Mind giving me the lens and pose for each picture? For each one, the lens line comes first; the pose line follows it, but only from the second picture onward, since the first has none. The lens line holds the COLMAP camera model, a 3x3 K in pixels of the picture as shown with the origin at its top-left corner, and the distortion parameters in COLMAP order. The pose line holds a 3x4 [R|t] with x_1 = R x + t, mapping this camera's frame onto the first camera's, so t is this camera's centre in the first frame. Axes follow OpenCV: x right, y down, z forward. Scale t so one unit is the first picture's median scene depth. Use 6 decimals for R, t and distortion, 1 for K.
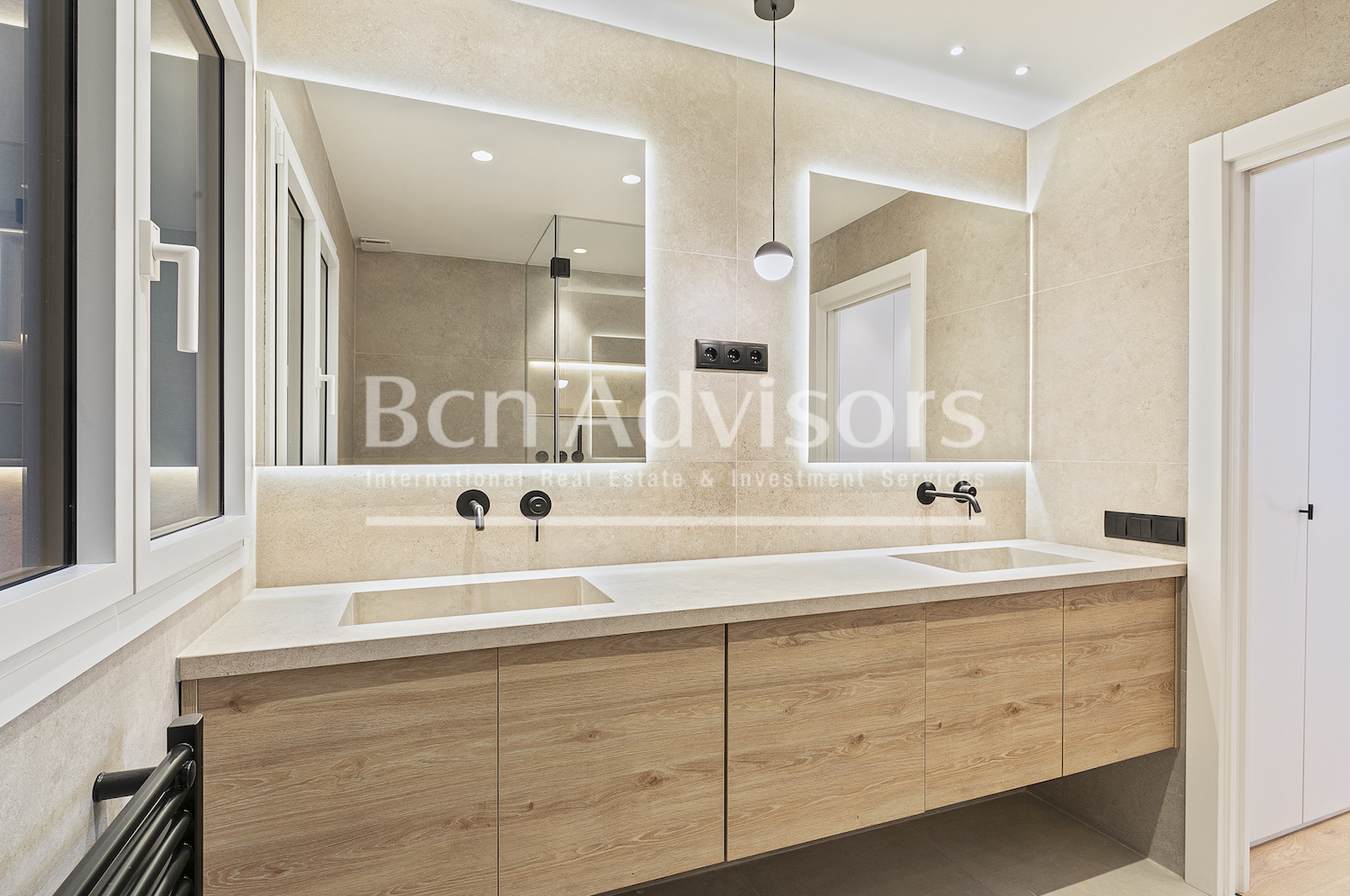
lens RADIAL K [[672.0, 0, 675.0], [0, 672.0, 448.0], [0, 0, 1]] dist [-0.001561, -0.000137]
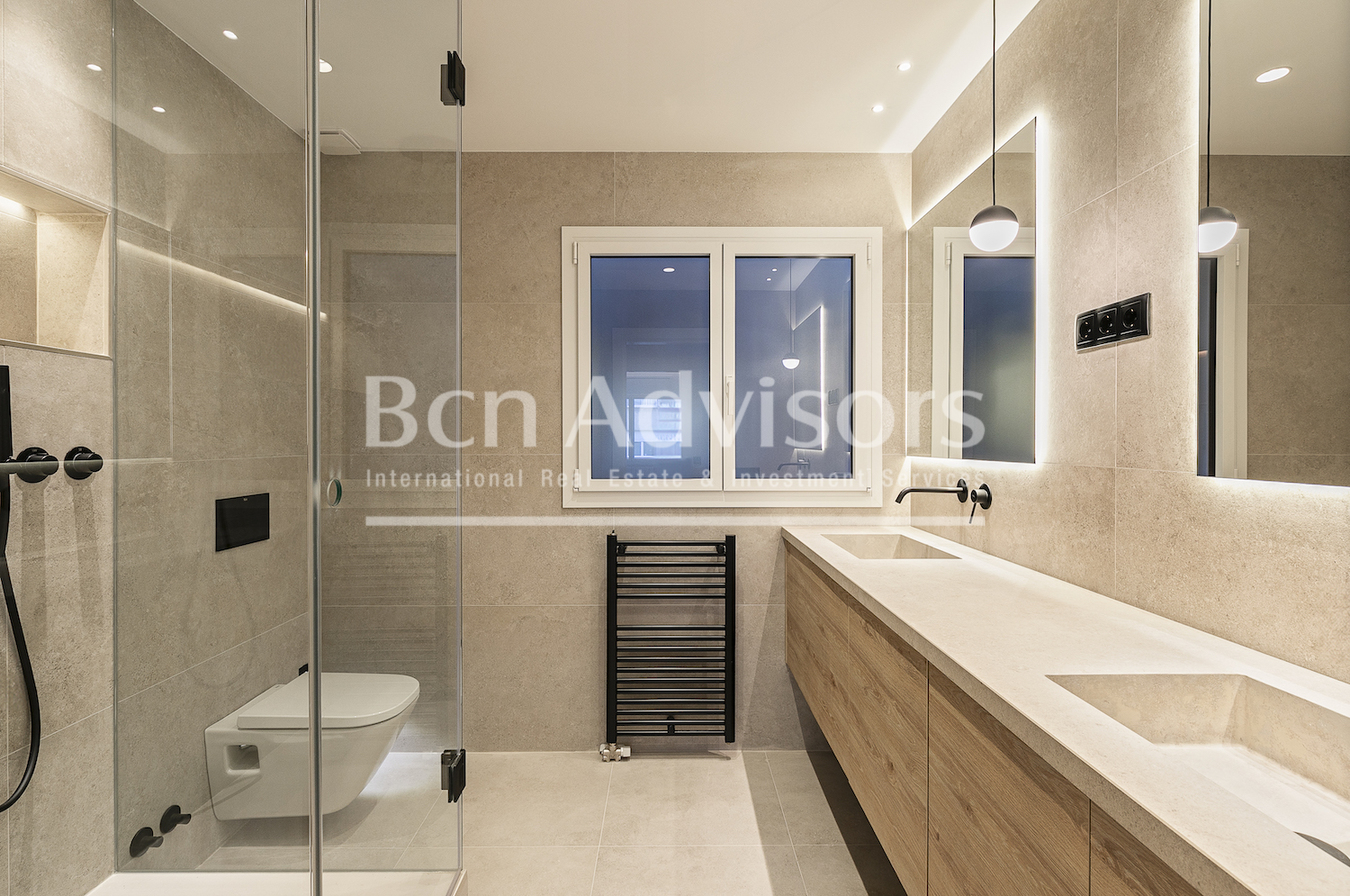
lens RADIAL K [[672.0, 0, 675.0], [0, 672.0, 448.0], [0, 0, 1]] dist [-0.001561, -0.000137]
pose [[-0.362169, 0.006419, -0.932090, 0.966022], [-0.001099, 0.999973, 0.007313, -0.006404], [0.932112, 0.003673, -0.362152, 0.841237]]
